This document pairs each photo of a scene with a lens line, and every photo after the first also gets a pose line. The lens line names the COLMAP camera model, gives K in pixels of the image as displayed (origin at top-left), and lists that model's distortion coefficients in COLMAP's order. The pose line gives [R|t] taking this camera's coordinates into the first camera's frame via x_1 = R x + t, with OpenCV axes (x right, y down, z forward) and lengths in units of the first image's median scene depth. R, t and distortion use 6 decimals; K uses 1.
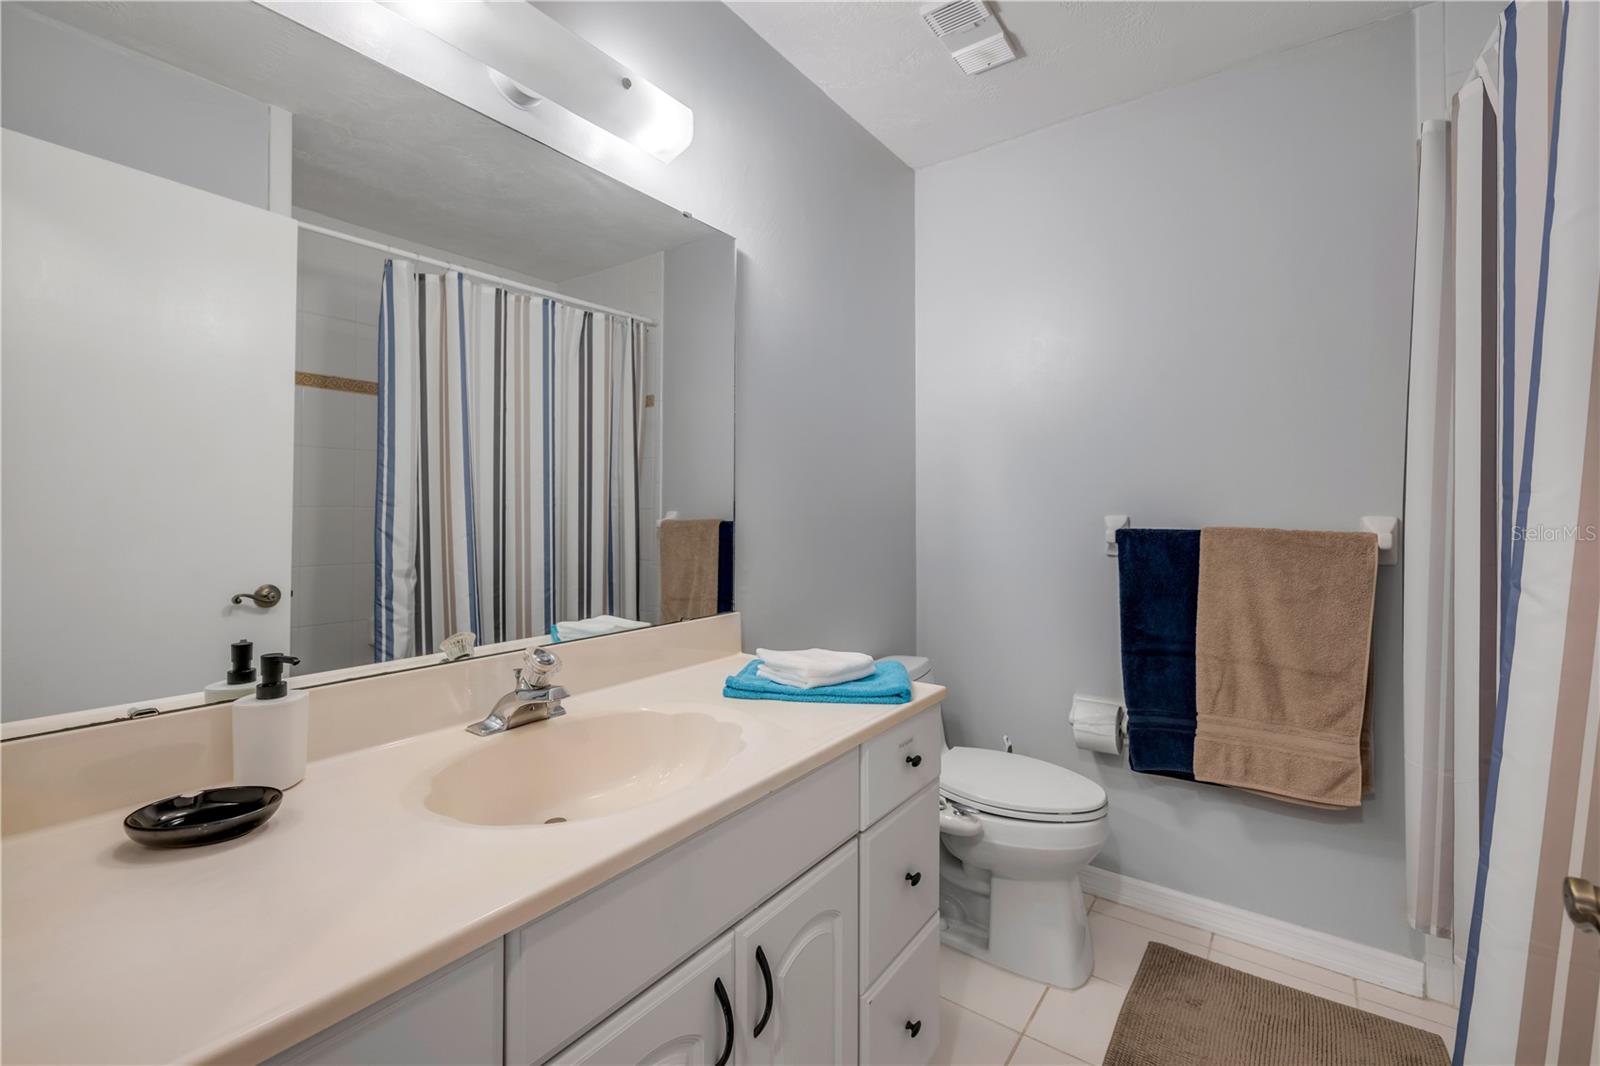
lens RADIAL K [[677.4, 0, 813.8], [0, 677.4, 520.9], [0, 0, 1]] dist [-0.001840, 0.000957]
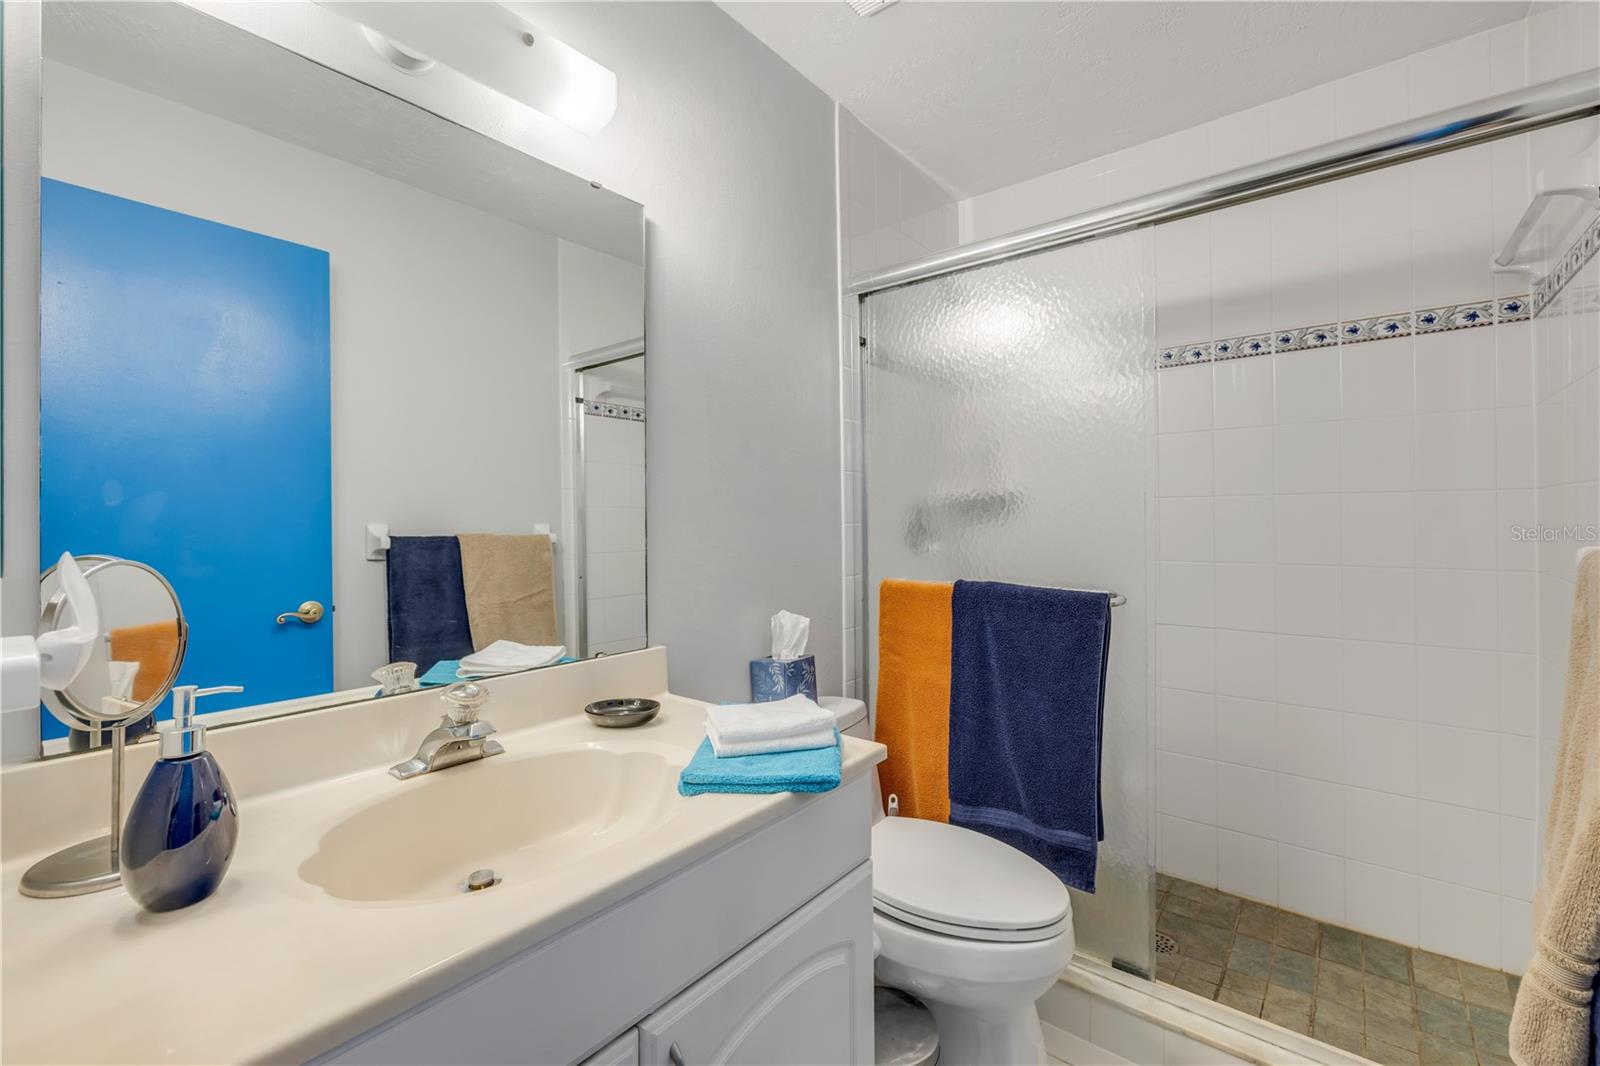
lens RADIAL K [[677.4, 0, 786.0], [0, 677.4, 538.0], [0, 0, 1]] dist [-0.001840, 0.000957]
pose [[0.997385, -0.022294, -0.068751, 0.098099], [0.022756, 0.999723, 0.005931, 0.000289], [0.068599, -0.007480, 0.997616, 0.139632]]
